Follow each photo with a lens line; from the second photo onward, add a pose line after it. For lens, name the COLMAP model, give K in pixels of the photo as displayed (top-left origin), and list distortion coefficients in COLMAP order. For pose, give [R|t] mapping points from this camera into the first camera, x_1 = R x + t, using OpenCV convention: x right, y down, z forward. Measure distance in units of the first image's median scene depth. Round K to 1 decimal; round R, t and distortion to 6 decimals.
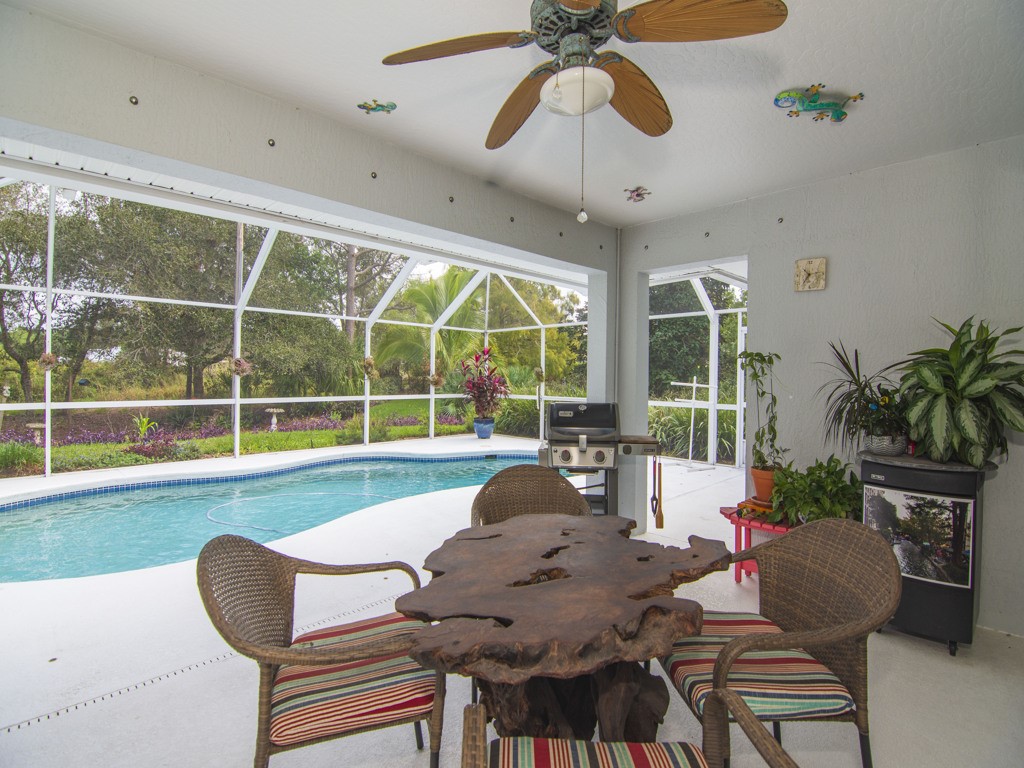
lens RADIAL K [[498.1, 0, 517.2], [0, 498.1, 379.0], [0, 0, 1]] dist [-0.002255, -0.000438]
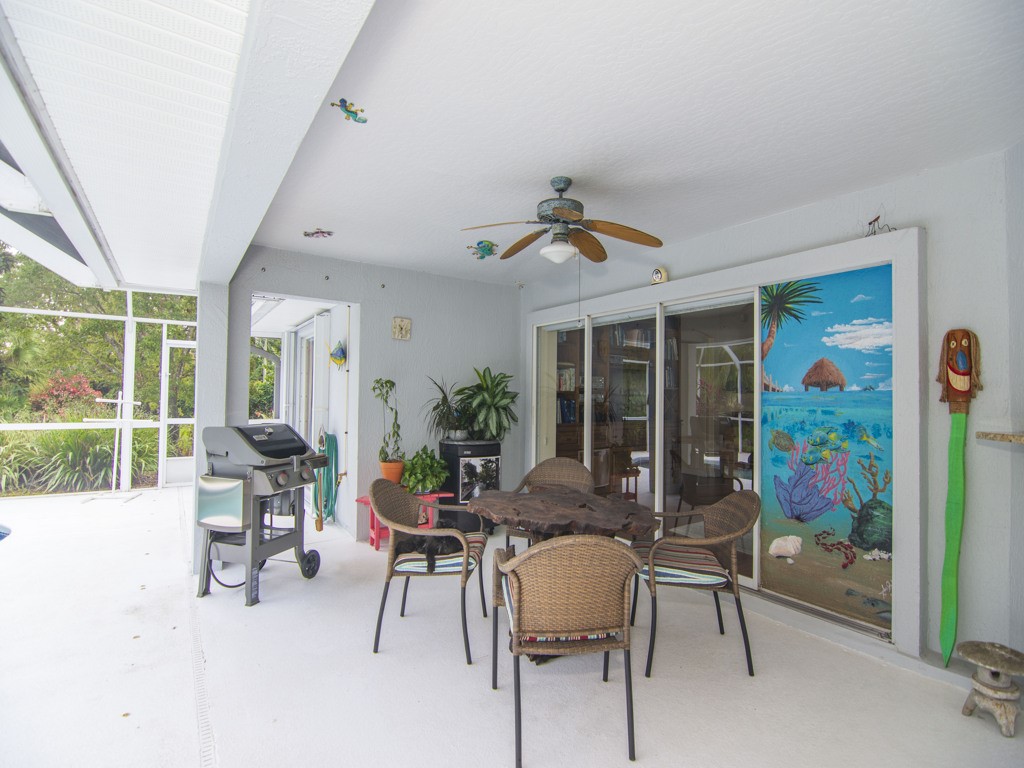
lens RADIAL K [[523.8, 0, 507.7], [0, 523.8, 391.4], [0, 0, 1]] dist [-0.004121, -0.000565]
pose [[0.189766, 0.002424, 0.981826, -1.149420], [-0.009497, 0.999955, -0.000633, -0.028690], [-0.981783, -0.009204, 0.189781, 0.487718]]
